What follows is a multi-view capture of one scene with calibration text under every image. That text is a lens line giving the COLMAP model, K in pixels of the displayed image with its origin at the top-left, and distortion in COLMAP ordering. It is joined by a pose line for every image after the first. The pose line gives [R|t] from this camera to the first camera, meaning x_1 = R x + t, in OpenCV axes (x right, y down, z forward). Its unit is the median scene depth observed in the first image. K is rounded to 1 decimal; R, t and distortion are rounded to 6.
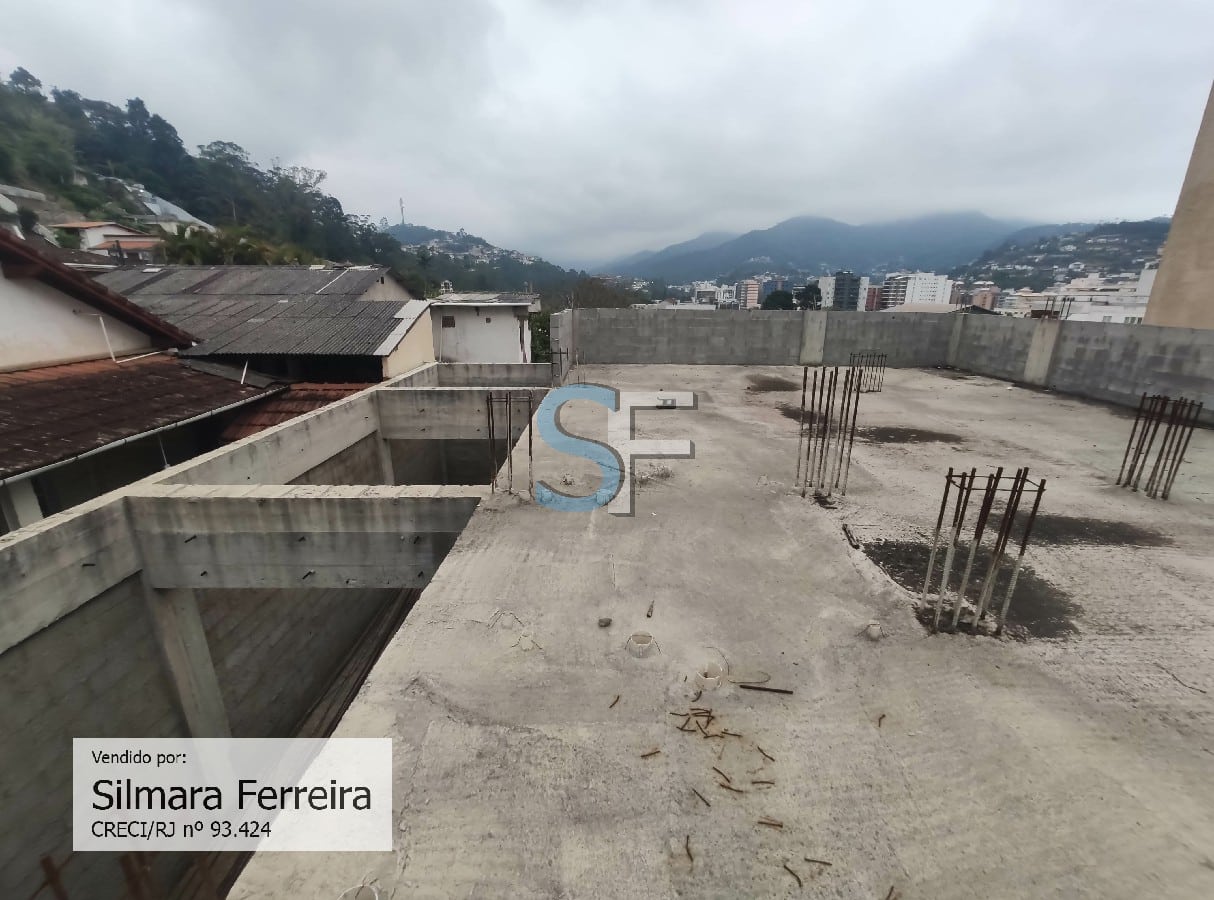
lens RADIAL K [[532.3, 0, 620.4], [0, 532.3, 450.4], [0, 0, 1]] dist [-0.026628, 0.011121]
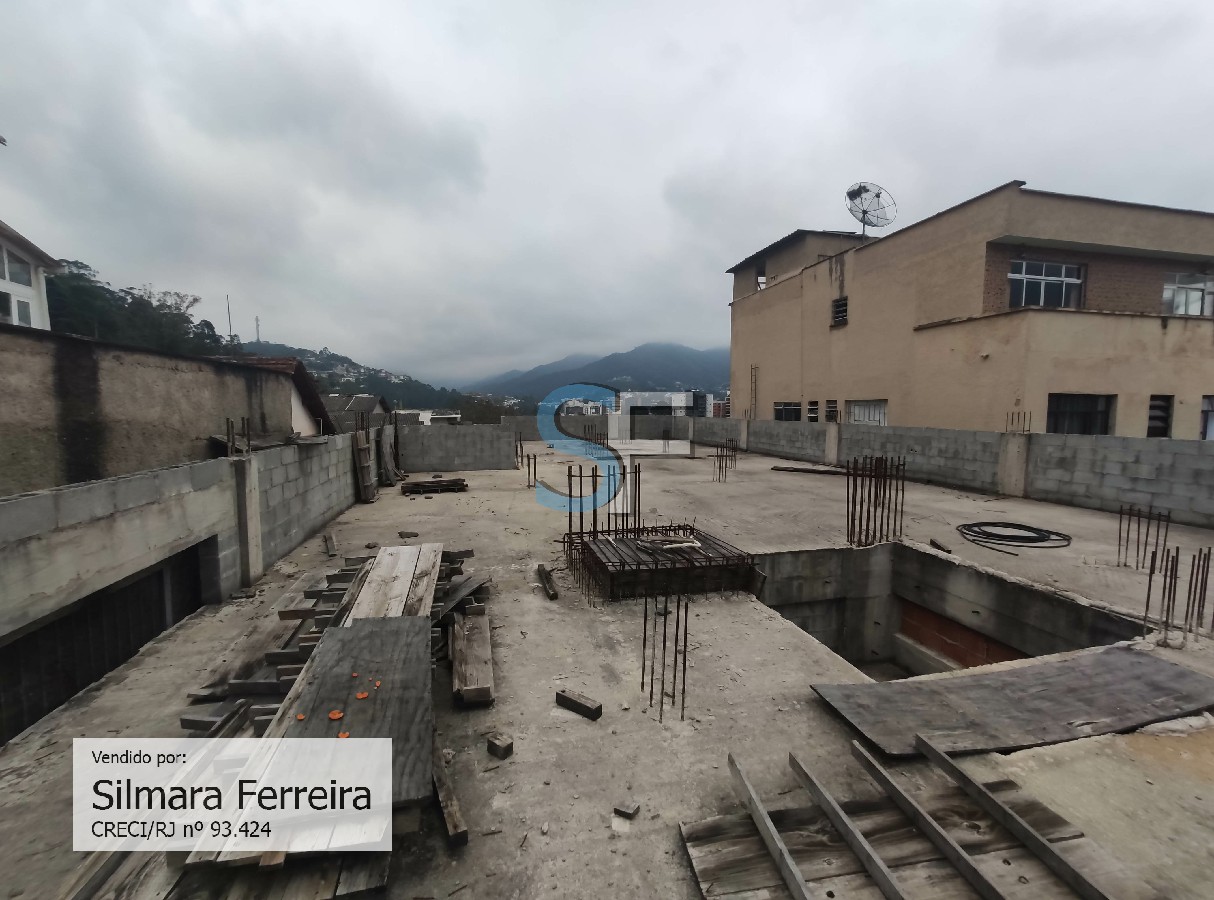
lens RADIAL K [[527.3, 0, 617.9], [0, 527.3, 448.7], [0, 0, 1]] dist [-0.004543, -0.000165]
pose [[0.972375, -0.025437, 0.232033, -0.008269], [0.073974, 0.976388, -0.202963, 0.018918], [-0.221392, 0.214520, 0.951297, -0.063742]]
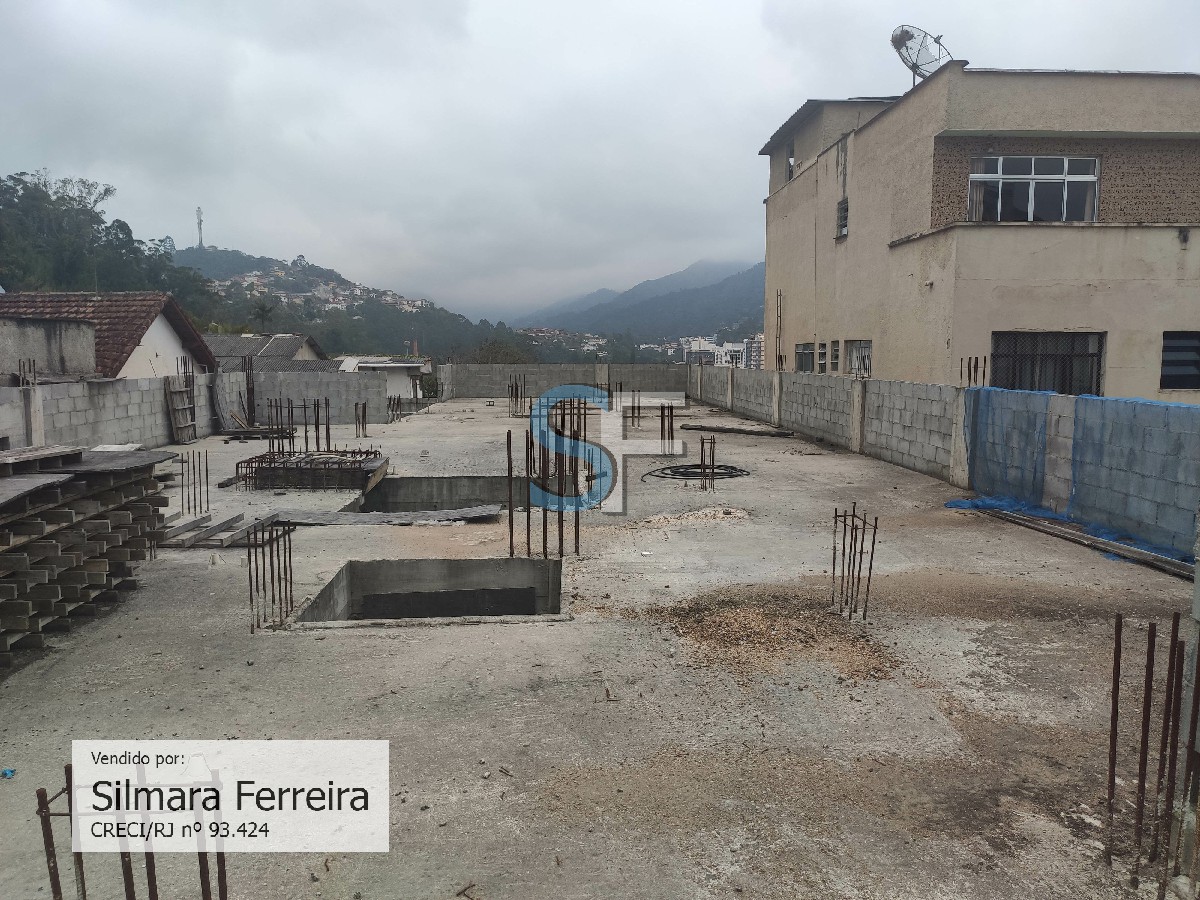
lens RADIAL K [[906.4, 0, 614.0], [0, 906.4, 450.4], [0, 0, 1]] dist [0.110695, -0.168359]
pose [[0.998496, -0.015370, 0.052627, 0.014230], [0.024773, 0.982801, -0.182999, 0.028620], [-0.048909, 0.184027, 0.981704, -0.095269]]
